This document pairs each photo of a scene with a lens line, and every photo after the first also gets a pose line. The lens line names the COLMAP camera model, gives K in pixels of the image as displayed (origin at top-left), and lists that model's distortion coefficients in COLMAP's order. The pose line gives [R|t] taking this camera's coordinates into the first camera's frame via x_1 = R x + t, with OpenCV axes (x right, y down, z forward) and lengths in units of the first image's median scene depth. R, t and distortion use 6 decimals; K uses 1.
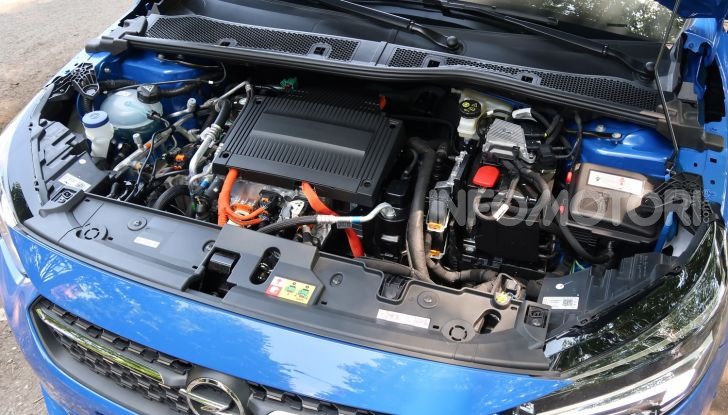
lens RADIAL K [[648.1, 0, 363.5], [0, 648.1, 209.2], [0, 0, 1]] dist [0.008900, 0.004675]
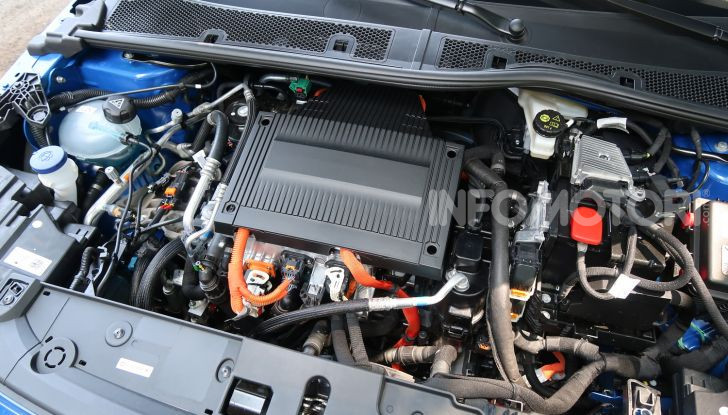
lens RADIAL K [[490.3, 0, 361.9], [0, 490.3, 202.2], [0, 0, 1]] dist [-0.023839, 0.008588]
pose [[0.996207, -0.066410, 0.056226, -0.090291], [0.054001, 0.978518, 0.198966, -0.184406], [-0.068231, -0.195175, 0.978392, 0.425916]]
